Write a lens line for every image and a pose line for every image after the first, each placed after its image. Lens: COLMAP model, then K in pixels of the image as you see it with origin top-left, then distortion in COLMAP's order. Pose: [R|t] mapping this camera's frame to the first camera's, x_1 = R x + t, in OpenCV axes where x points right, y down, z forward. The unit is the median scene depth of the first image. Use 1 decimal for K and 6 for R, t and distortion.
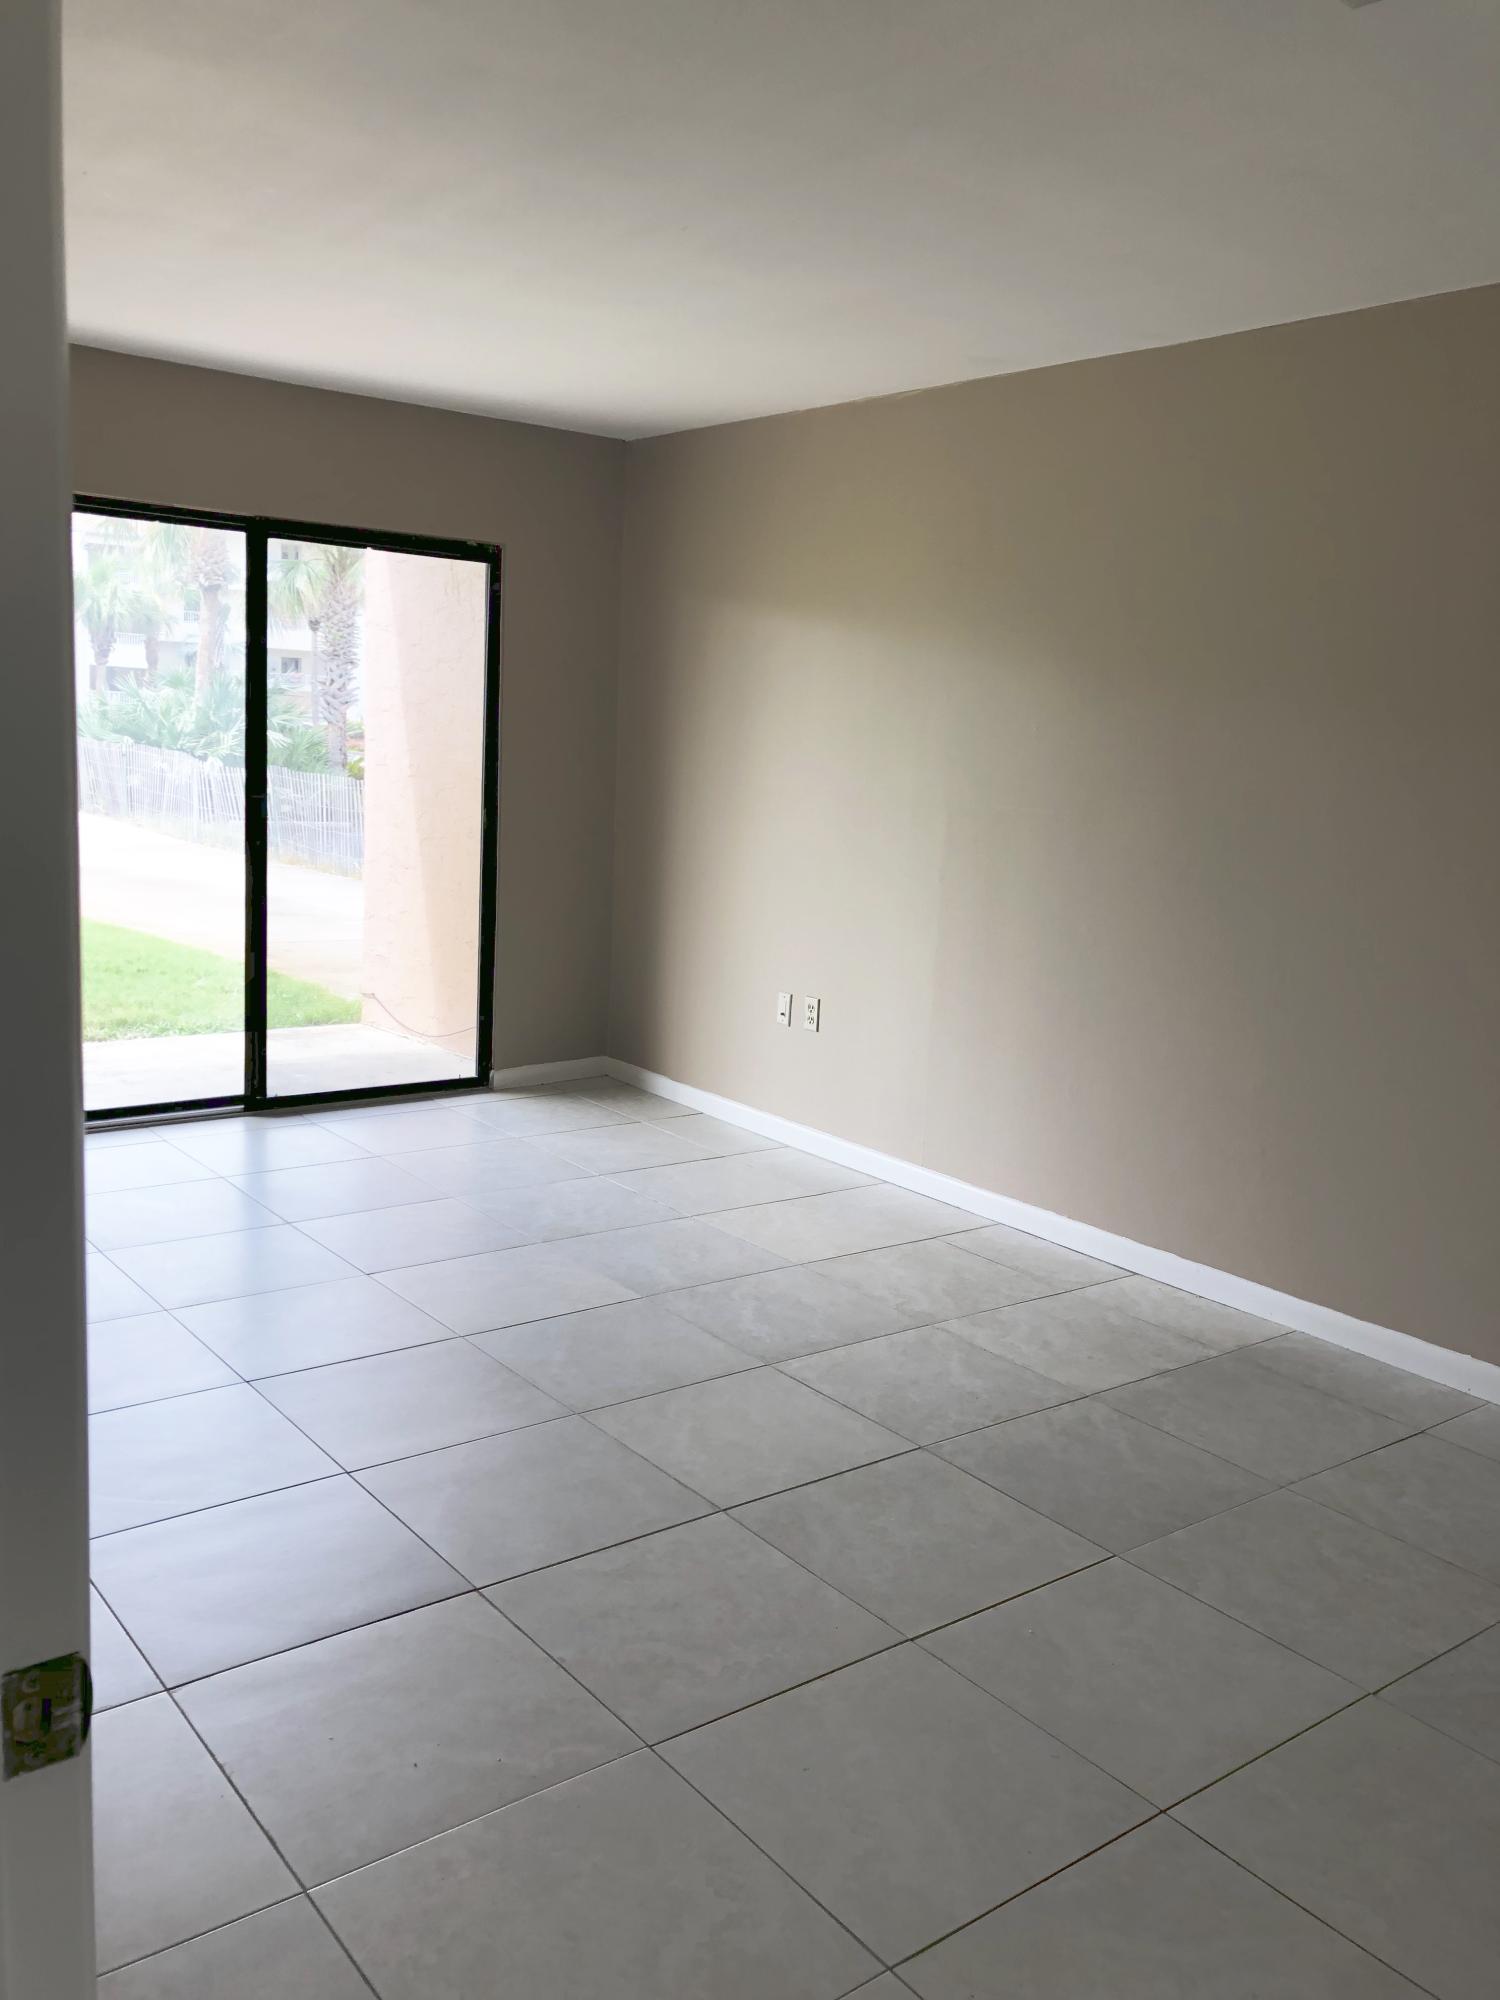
lens RADIAL K [[1628.5, 0, 751.5], [0, 1628.5, 999.9], [0, 0, 1]] dist [0.017514, -0.004208]
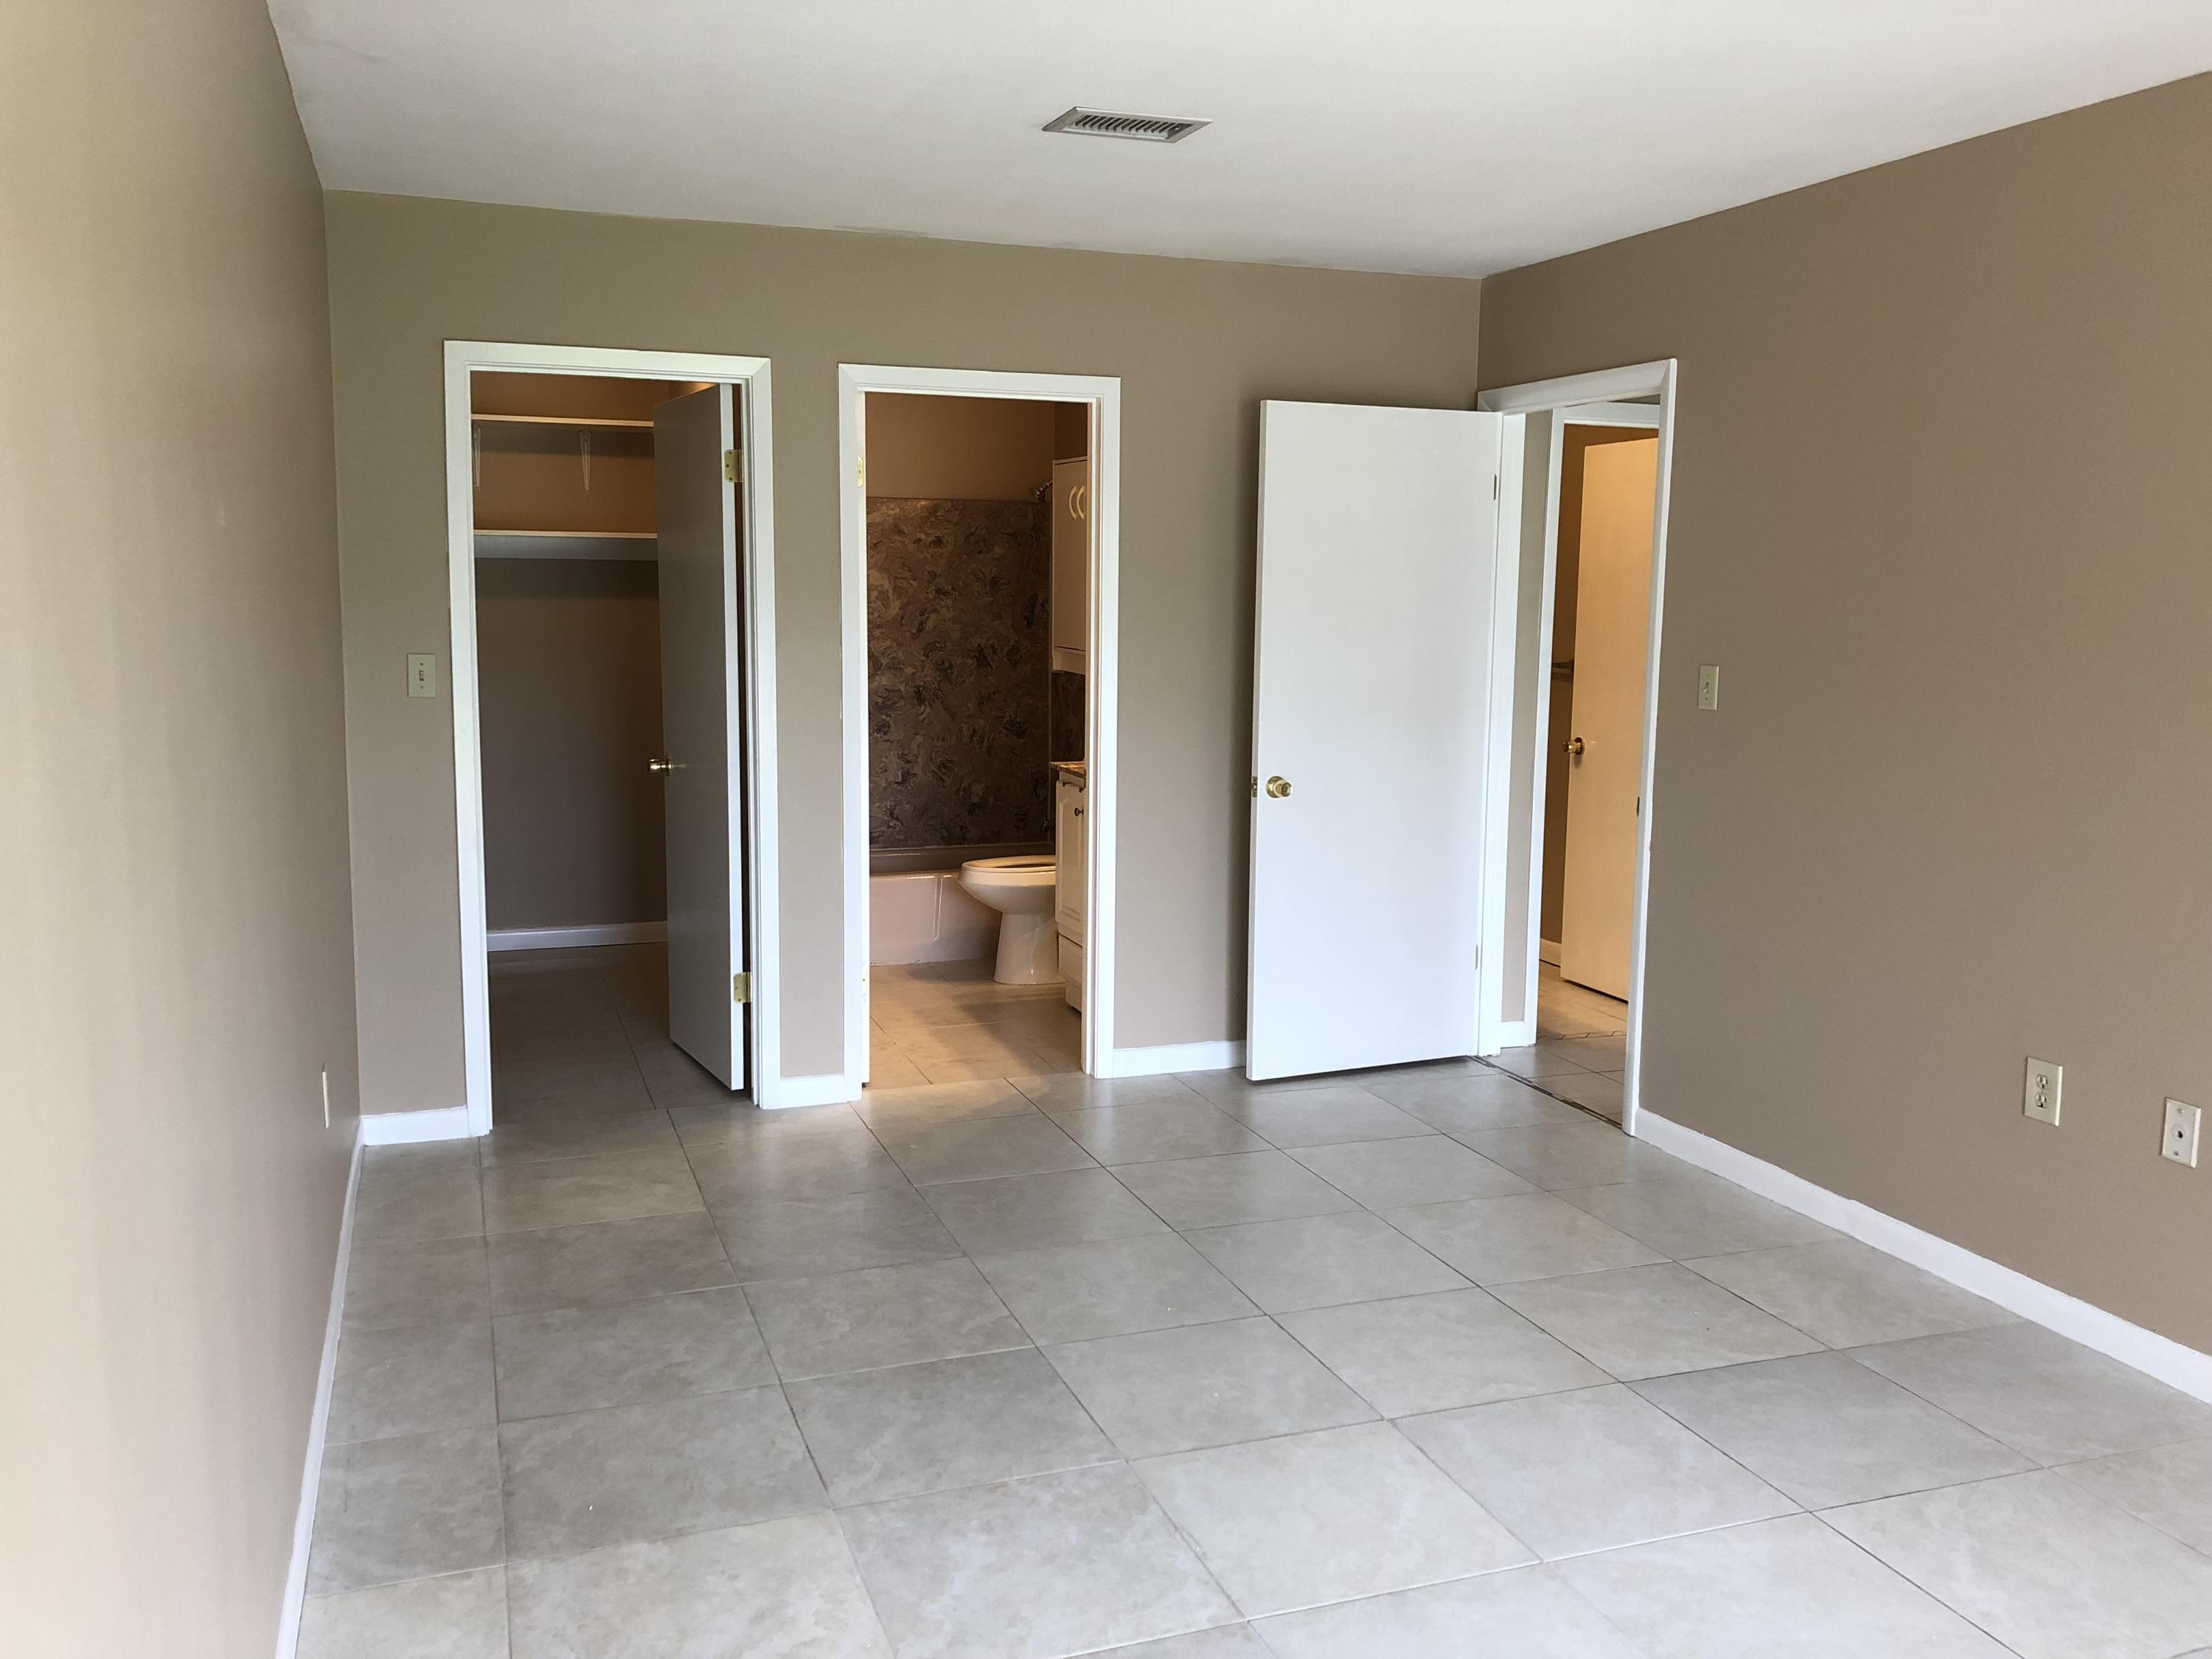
lens RADIAL K [[1801.1, 0, 1102.2], [0, 1801.1, 838.6], [0, 0, 1]] dist [0.017514, -0.004208]
pose [[-0.949736, -0.102806, 0.295688, -0.113652], [-0.006575, 0.950881, 0.309485, -0.286190], [-0.312982, 0.291985, -0.903763, 1.555463]]
